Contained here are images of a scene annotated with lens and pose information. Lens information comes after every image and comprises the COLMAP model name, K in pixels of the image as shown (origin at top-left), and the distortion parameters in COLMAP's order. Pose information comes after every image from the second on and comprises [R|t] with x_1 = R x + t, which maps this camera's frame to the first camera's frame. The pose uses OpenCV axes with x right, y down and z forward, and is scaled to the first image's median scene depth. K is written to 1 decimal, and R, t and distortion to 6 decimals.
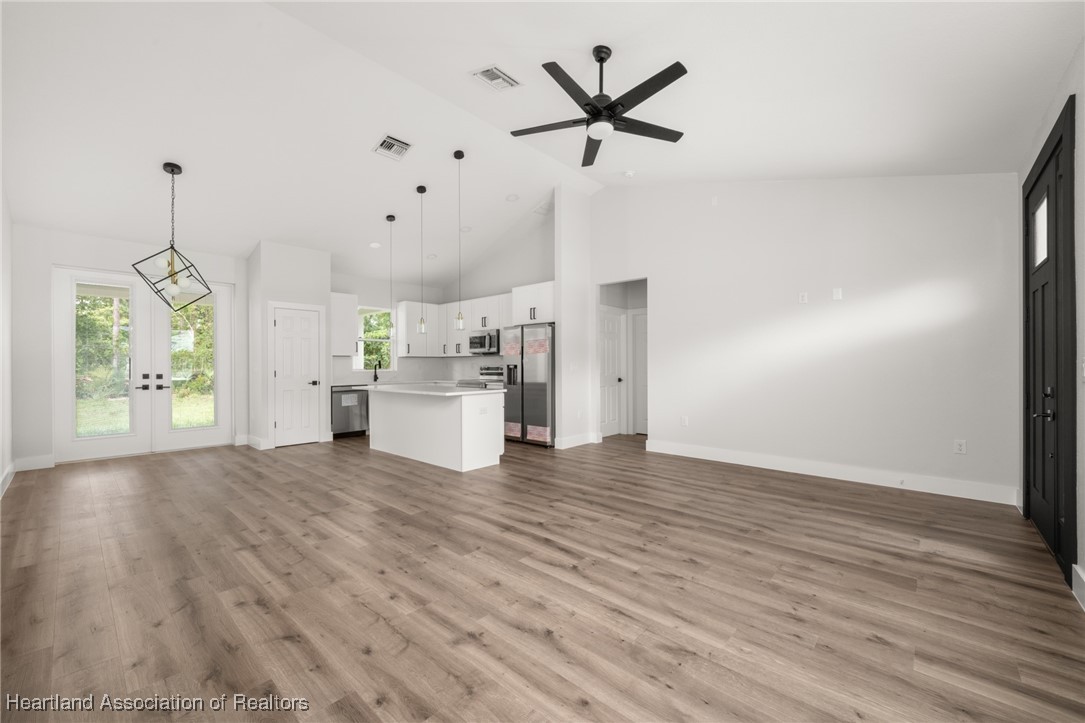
lens RADIAL K [[426.7, 0, 526.7], [0, 426.7, 364.4], [0, 0, 1]] dist [0.005947, -0.000778]
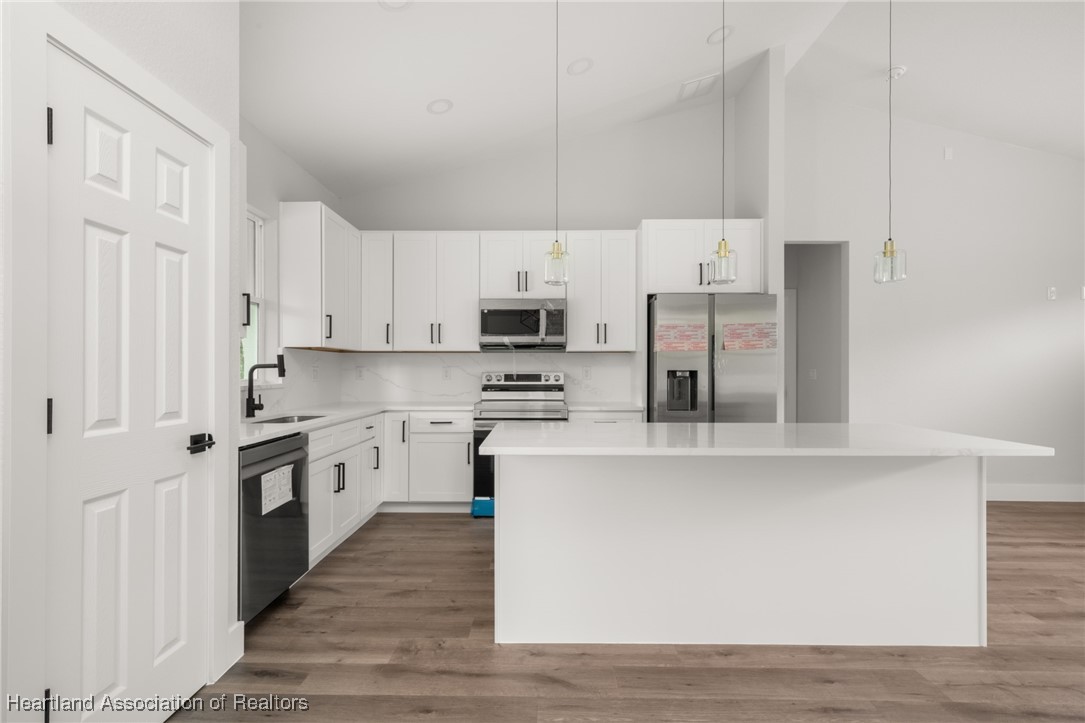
lens RADIAL K [[482.4, 0, 525.1], [0, 482.4, 372.8], [0, 0, 1]] dist [-0.013124, 0.002506]
pose [[0.747603, 0.002350, 0.664142, -0.552754], [-0.007282, 0.999963, 0.004659, 0.002552], [-0.664106, -0.008319, 0.747592, 0.700399]]
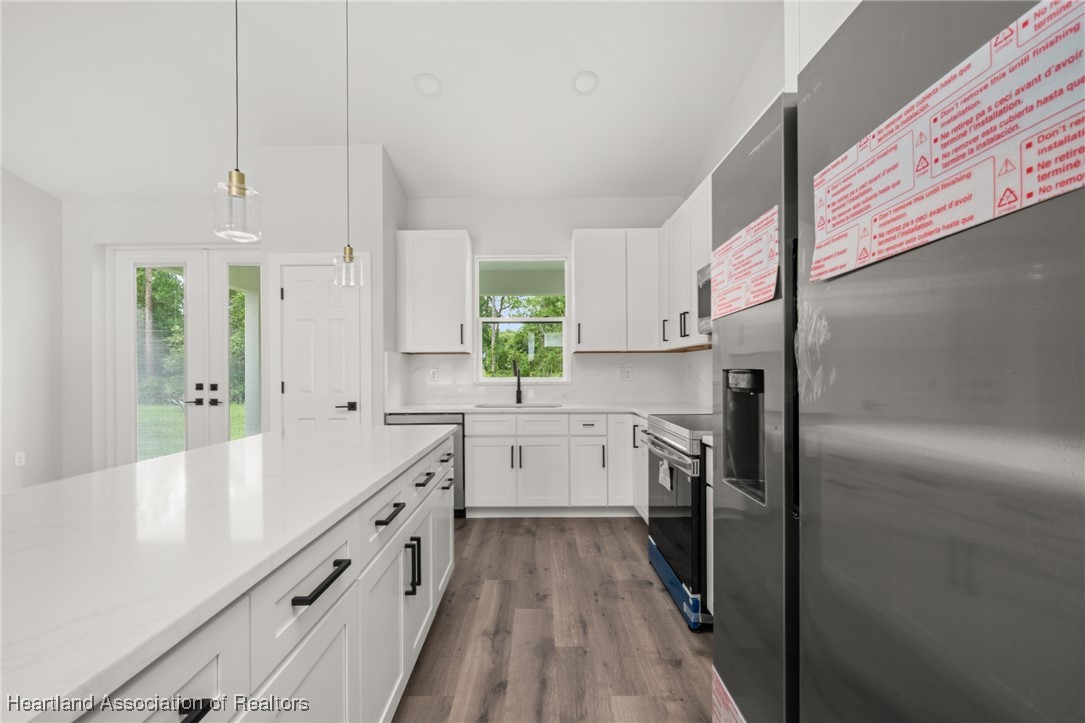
lens RADIAL K [[426.7, 0, 541.5], [0, 426.7, 372.2], [0, 0, 1]] dist [0.005947, -0.000778]
pose [[0.692049, 0.003283, -0.721843, 0.031701], [0.005070, 0.999943, 0.009408, -0.000515], [0.721832, -0.010170, 0.691993, 0.832555]]
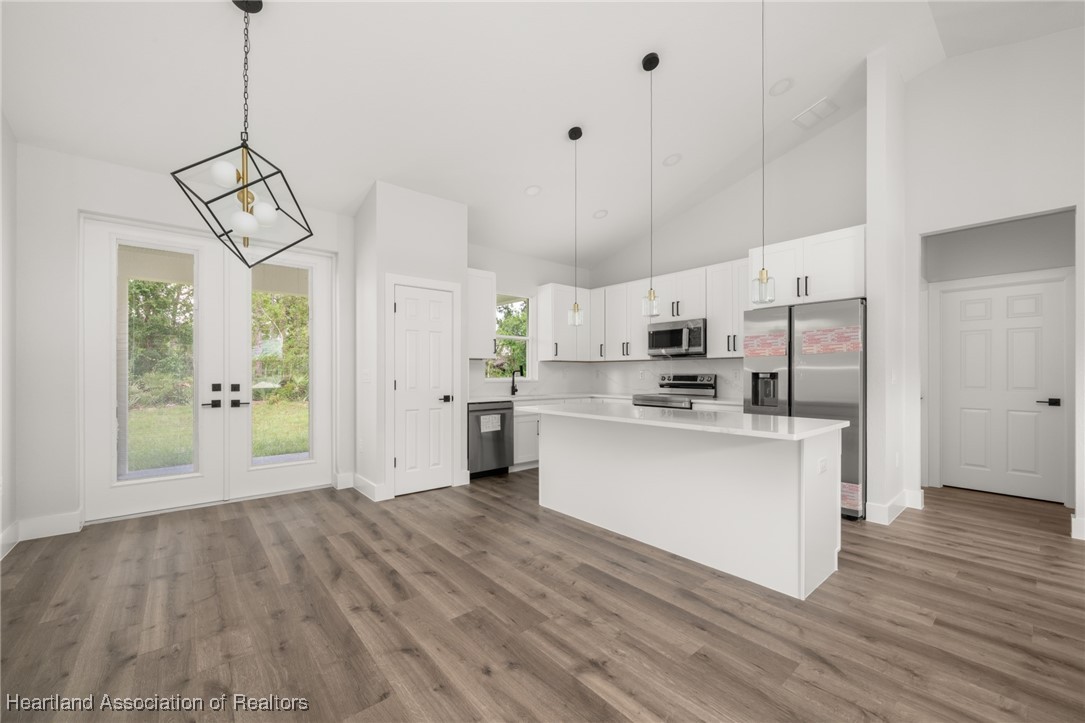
lens RADIAL K [[421.0, 0, 534.3], [0, 421.0, 370.9], [0, 0, 1]] dist [-0.000068, -0.000099]
pose [[0.992391, 0.003765, -0.123067, -0.286289], [-0.004056, 0.999990, -0.002114, 0.001447], [0.123057, 0.002597, 0.992396, 0.370997]]
